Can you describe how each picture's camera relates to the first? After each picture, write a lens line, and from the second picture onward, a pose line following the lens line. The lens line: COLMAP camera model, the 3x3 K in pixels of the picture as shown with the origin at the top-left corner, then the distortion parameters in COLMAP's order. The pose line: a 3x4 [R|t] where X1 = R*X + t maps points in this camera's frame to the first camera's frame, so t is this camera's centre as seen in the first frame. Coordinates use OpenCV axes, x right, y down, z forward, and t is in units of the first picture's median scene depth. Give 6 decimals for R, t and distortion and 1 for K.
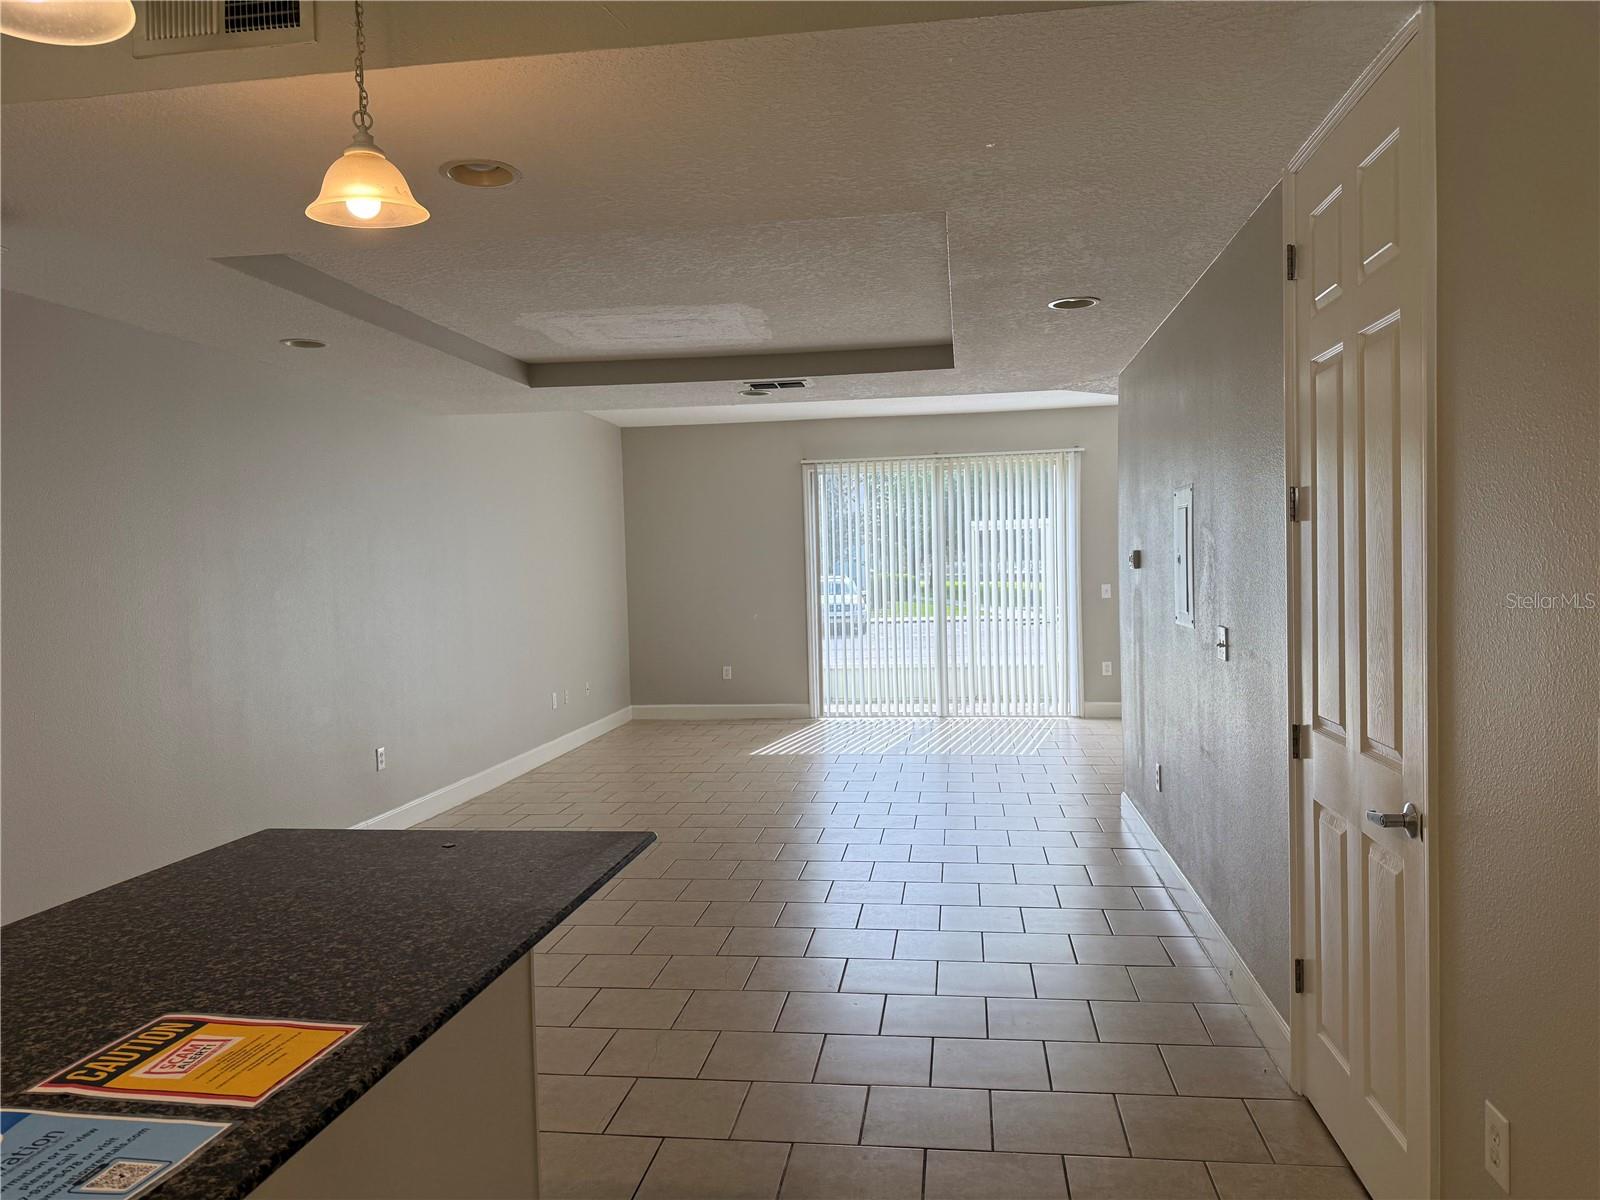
lens RADIAL K [[1126.7, 0, 807.7], [0, 1126.7, 611.2], [0, 0, 1]] dist [0.031636, -0.051540]
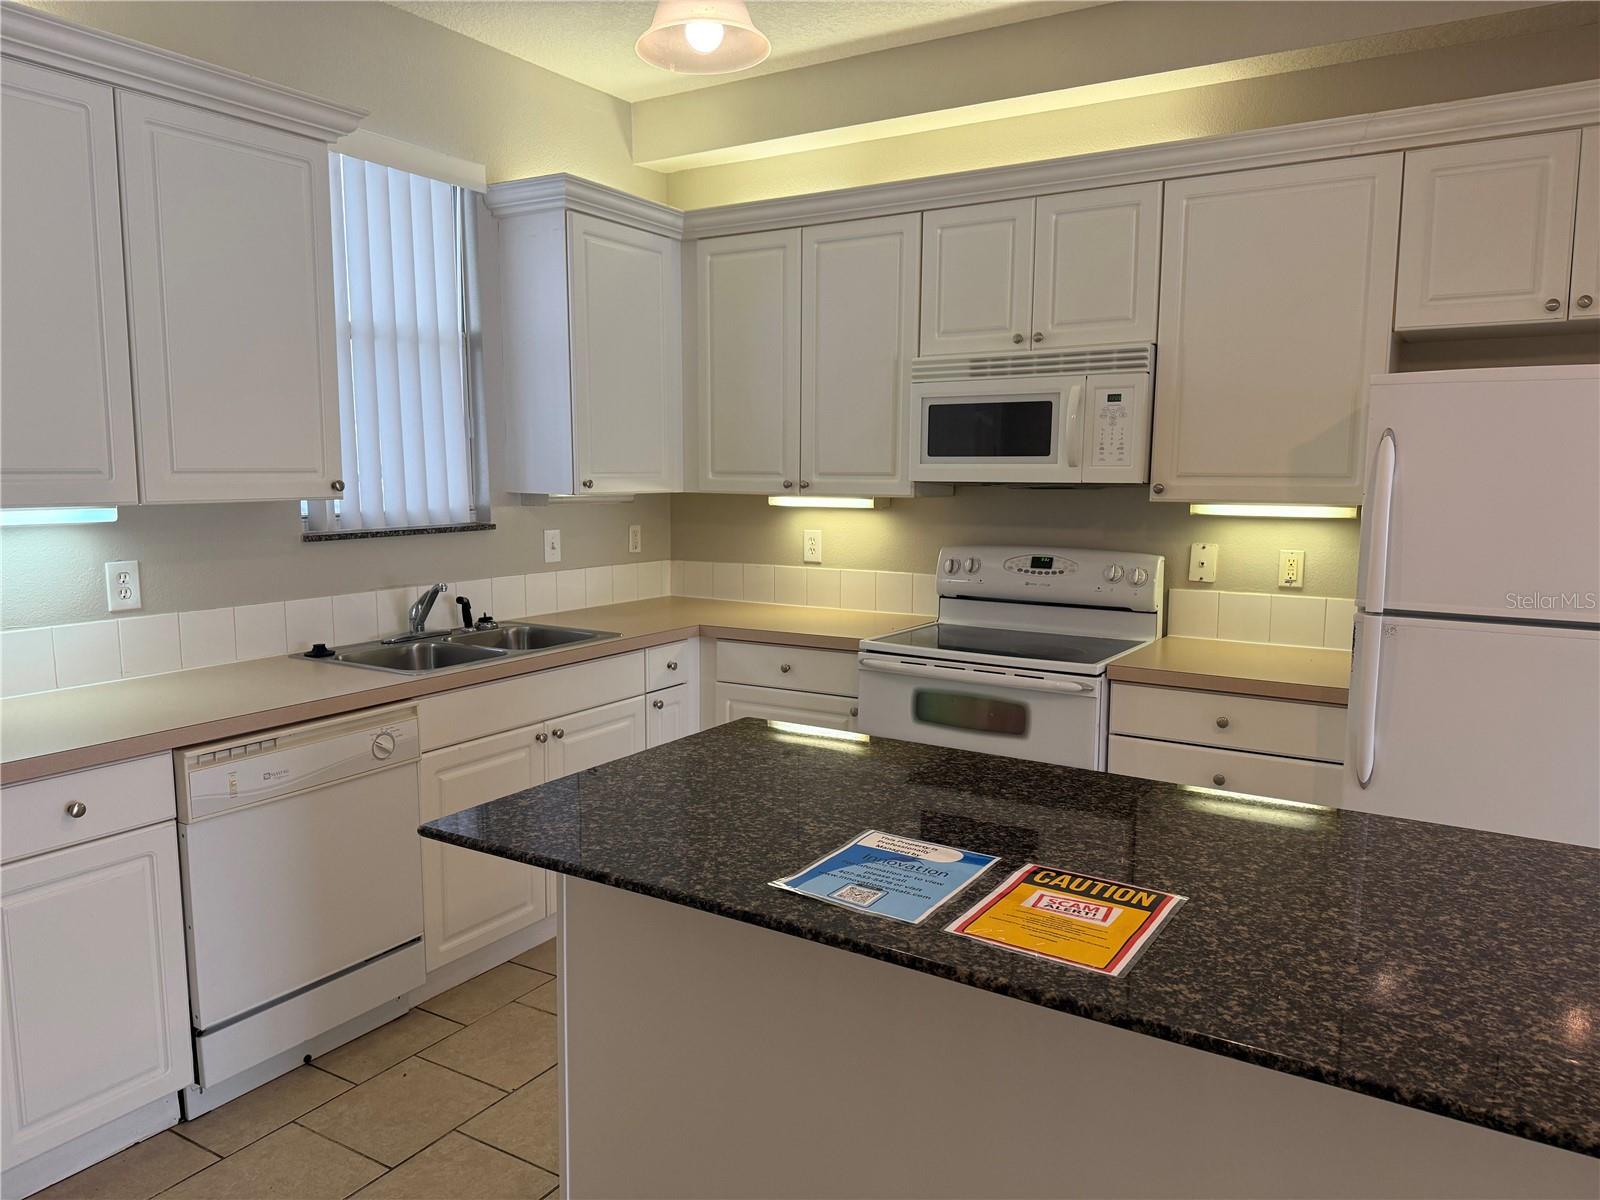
lens RADIAL K [[1126.7, 0, 789.0], [0, 1126.7, 612.7], [0, 0, 1]] dist [0.031636, -0.051540]
pose [[-0.409798, 0.147567, -0.900161, 0.483672], [-0.035972, 0.983446, 0.177597, -0.070560], [0.911467, 0.105160, -0.397706, 1.082959]]
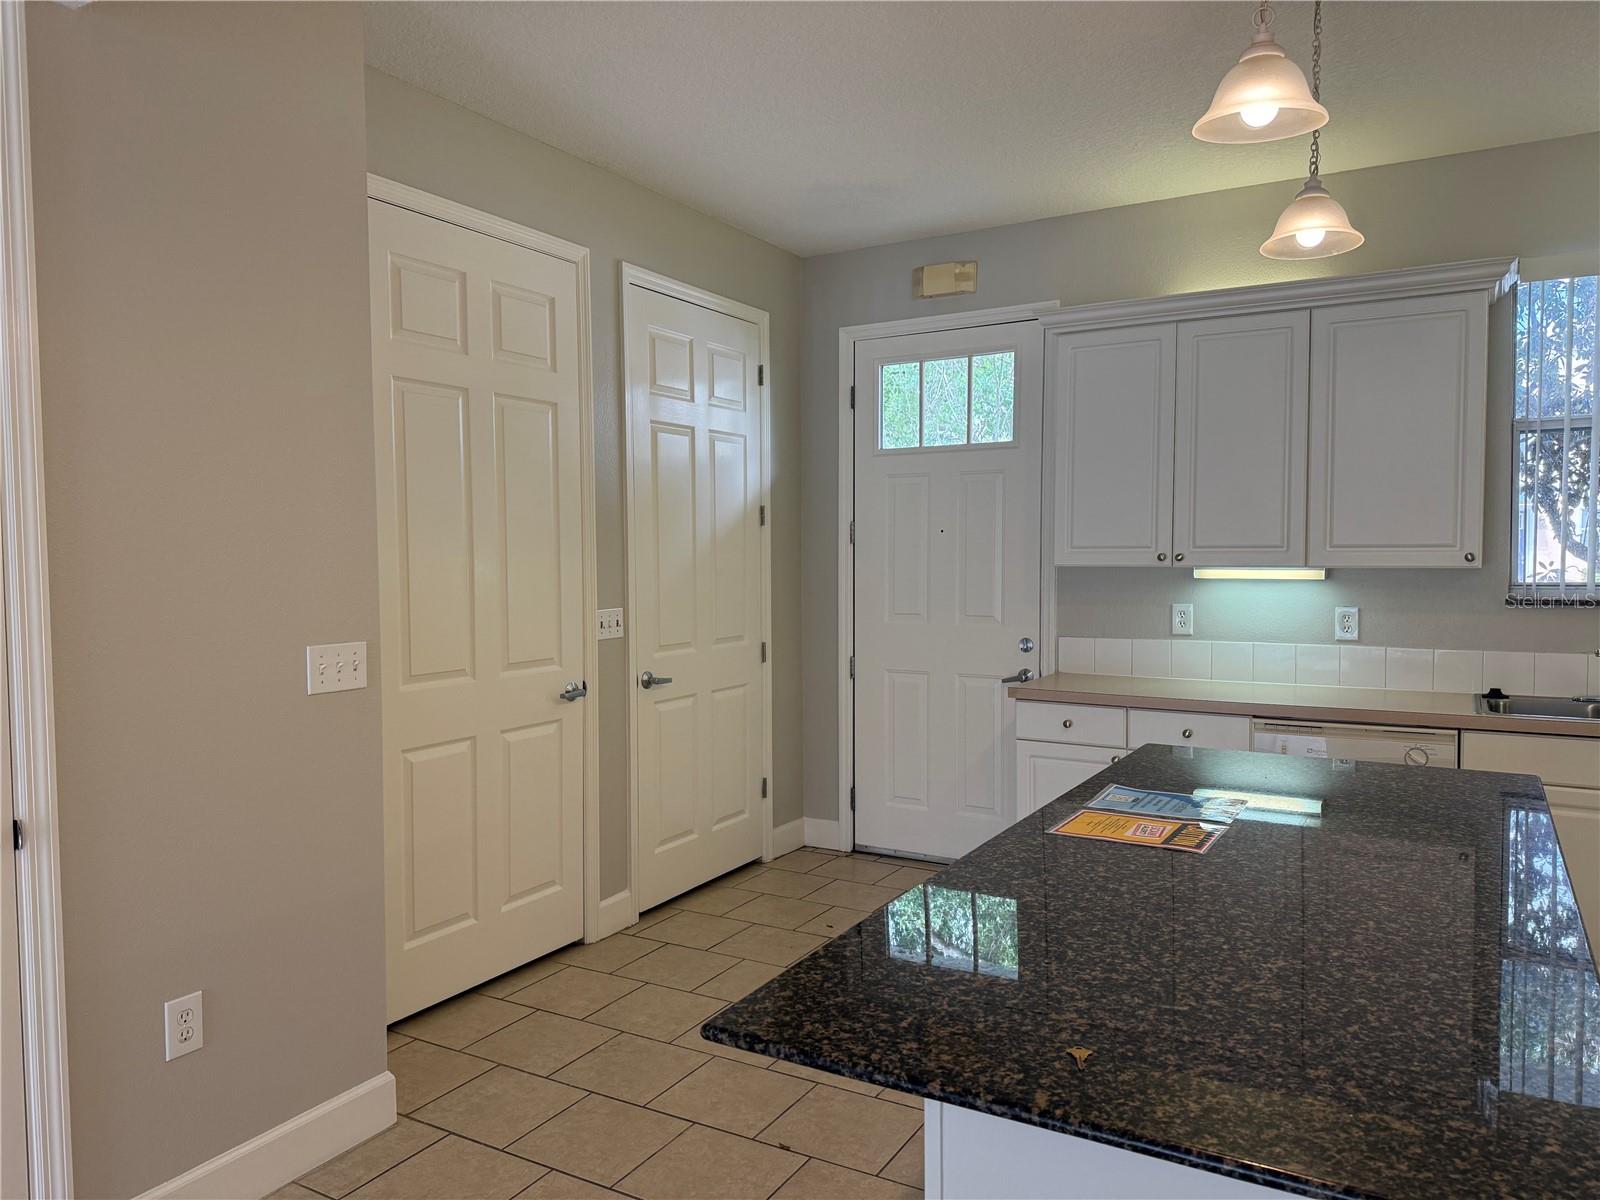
lens RADIAL K [[1126.7, 0, 786.6], [0, 1126.7, 596.2], [0, 0, 1]] dist [0.031636, -0.051540]
pose [[-0.922660, 0.014296, 0.385349, -0.652283], [0.046807, 0.996076, 0.075117, -0.079634], [-0.382762, 0.087345, -0.919709, 2.486225]]
